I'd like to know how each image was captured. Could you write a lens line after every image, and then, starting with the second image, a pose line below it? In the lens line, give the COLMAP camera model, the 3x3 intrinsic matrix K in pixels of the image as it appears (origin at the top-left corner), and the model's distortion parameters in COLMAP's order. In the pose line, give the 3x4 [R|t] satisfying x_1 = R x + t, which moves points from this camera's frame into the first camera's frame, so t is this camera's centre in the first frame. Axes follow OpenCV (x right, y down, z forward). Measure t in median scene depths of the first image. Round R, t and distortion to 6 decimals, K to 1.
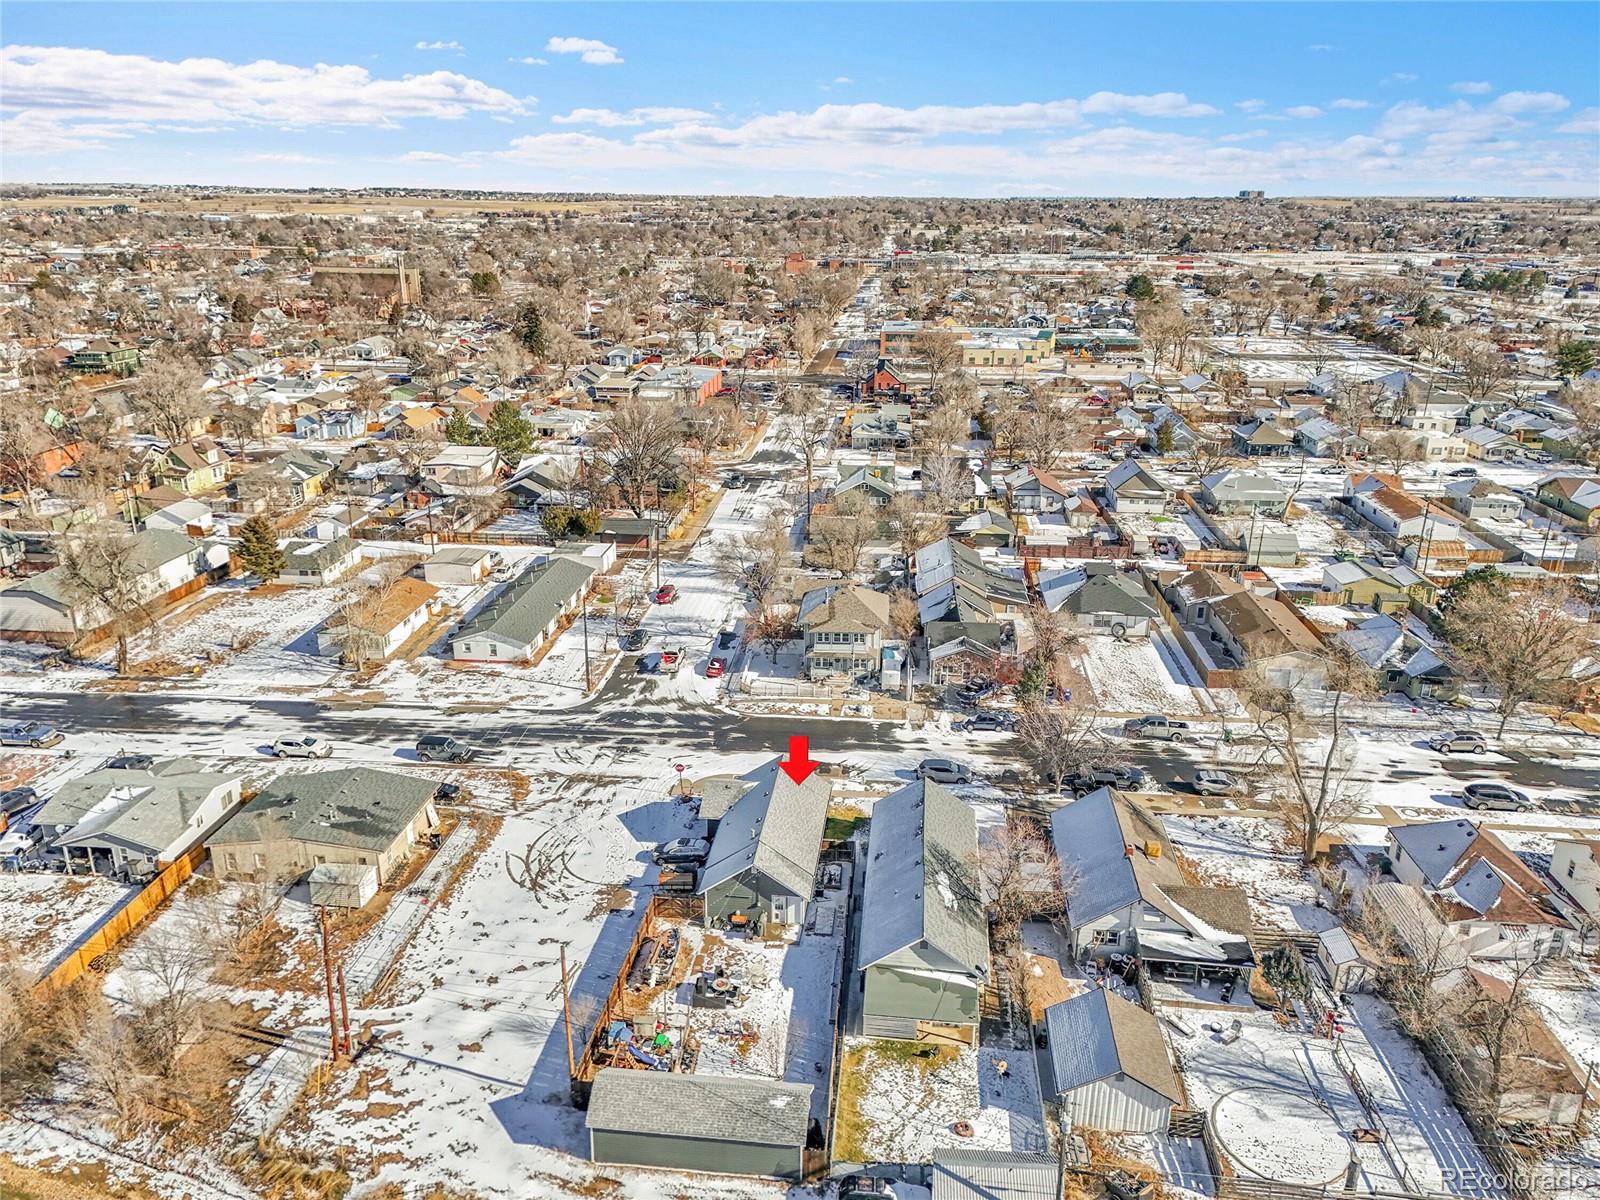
lens RADIAL K [[1170.7, 0, 805.5], [0, 1170.7, 600.5], [0, 0, 1]] dist [0.081938, -0.060914]
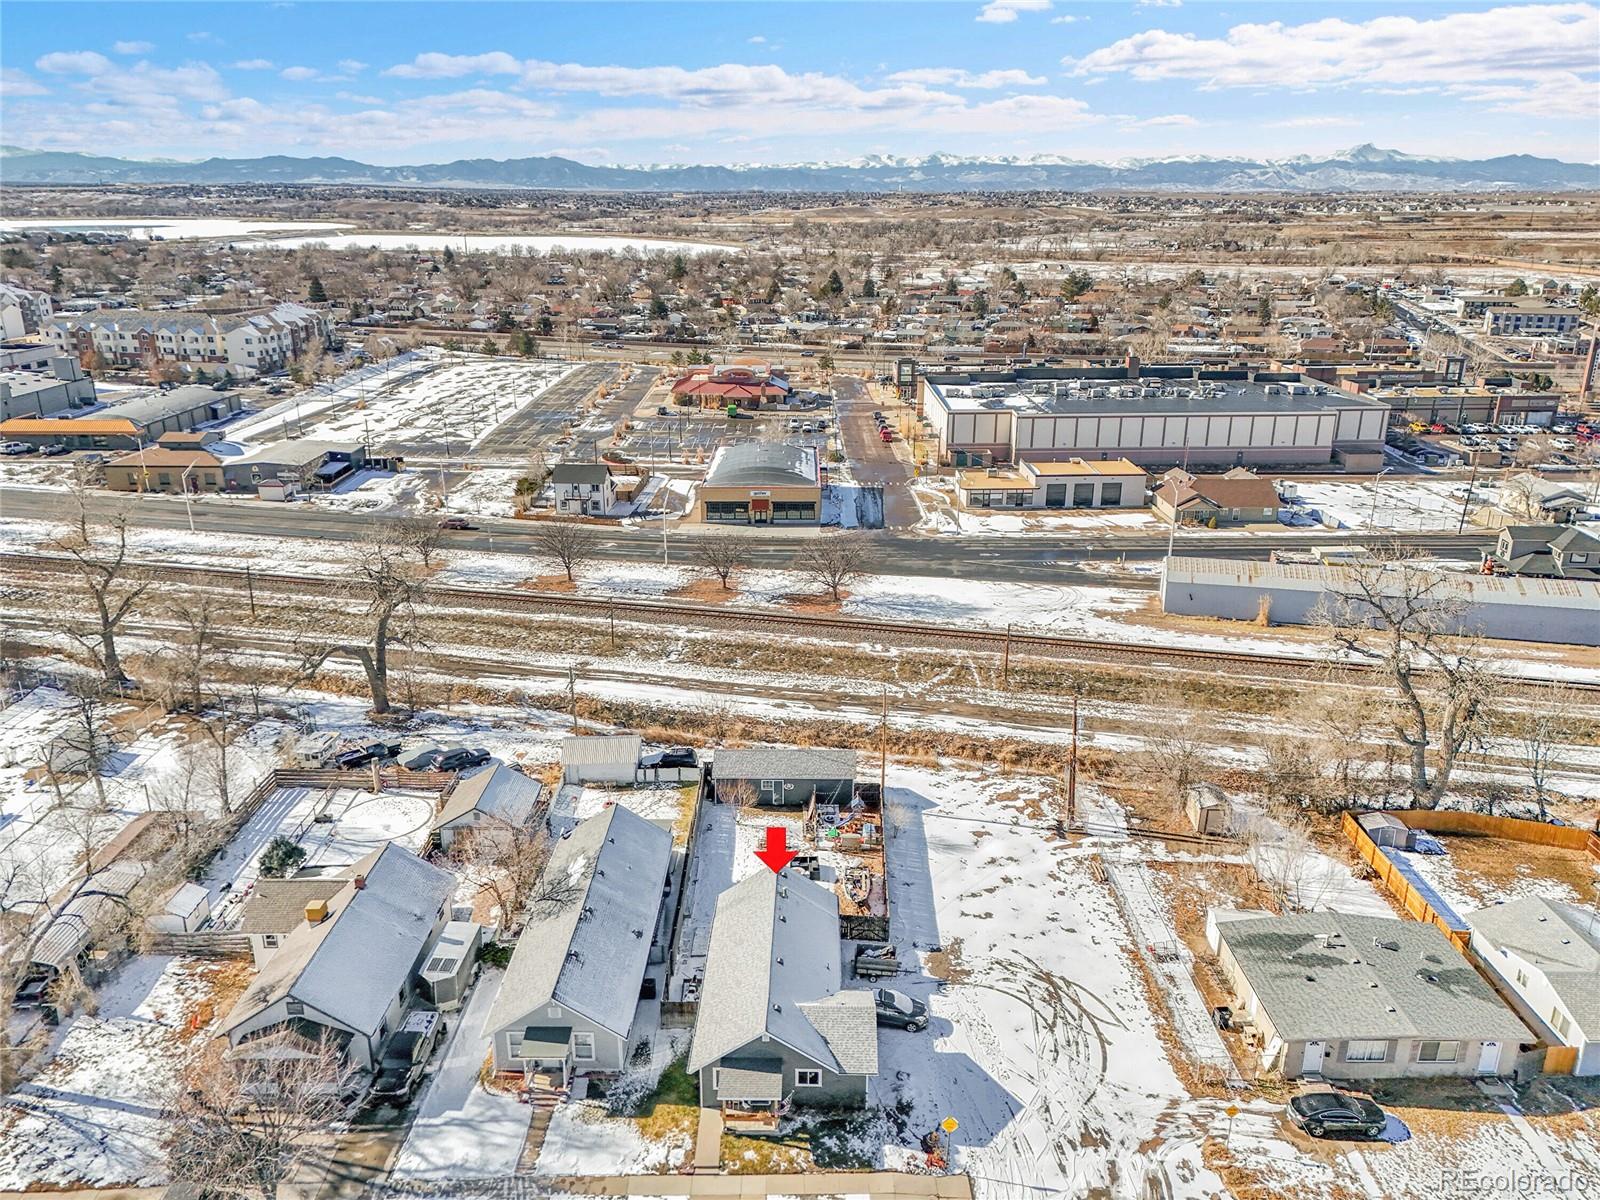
lens RADIAL K [[1170.7, 0, 805.5], [0, 1170.7, 600.5], [0, 0, 1]] dist [0.081938, -0.060914]
pose [[-0.995719, 0.021307, -0.089946, 0.011209], [-0.038280, 0.790656, 0.611063, -0.418692], [0.084137, 0.611890, -0.786455, 1.295496]]
